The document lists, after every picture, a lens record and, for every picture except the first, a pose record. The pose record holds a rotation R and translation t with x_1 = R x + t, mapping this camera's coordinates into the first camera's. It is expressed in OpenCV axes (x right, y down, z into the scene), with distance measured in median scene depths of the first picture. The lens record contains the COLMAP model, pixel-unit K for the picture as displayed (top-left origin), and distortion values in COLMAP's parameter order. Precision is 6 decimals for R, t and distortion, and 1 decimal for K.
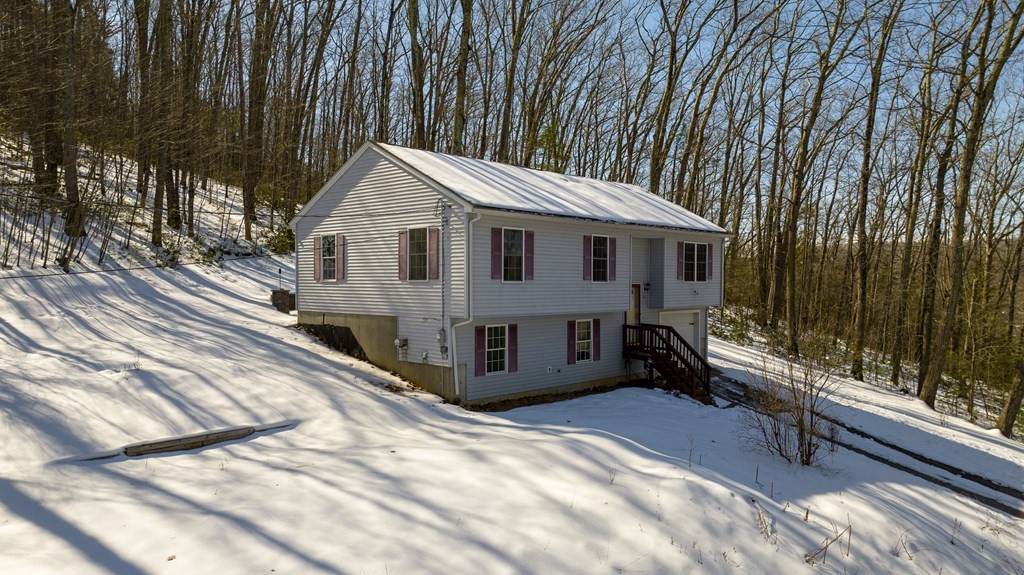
lens RADIAL K [[714.7, 0, 512.3], [0, 714.7, 290.2], [0, 0, 1]] dist [-0.003257, -0.003191]
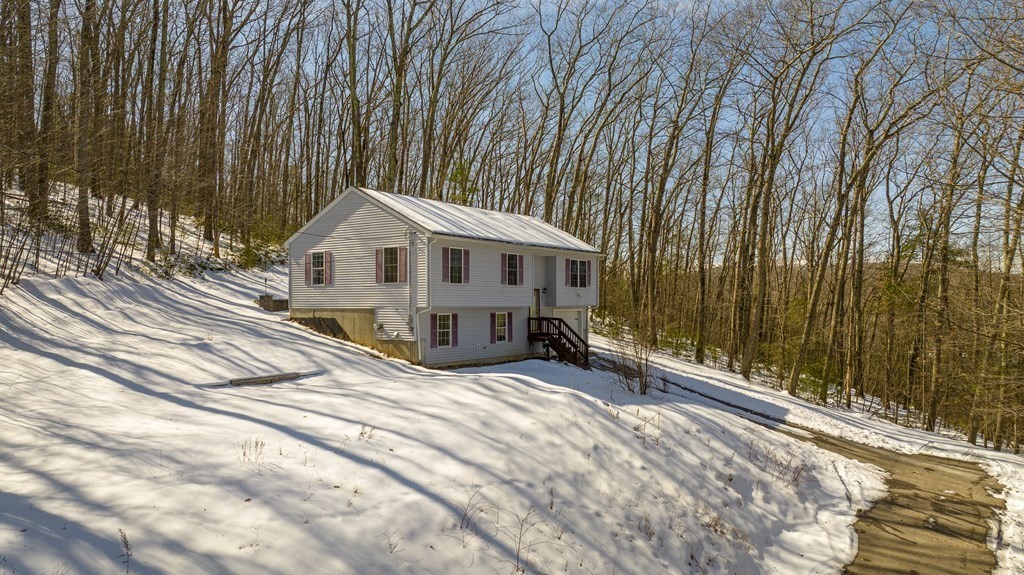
lens RADIAL K [[714.7, 0, 512.5], [0, 714.7, 289.0], [0, 0, 1]] dist [-0.003257, -0.003191]
pose [[0.989289, -0.002774, 0.145942, -0.077278], [0.007764, 0.999404, -0.033631, 0.038591], [-0.145762, 0.034404, 0.988721, -0.373964]]
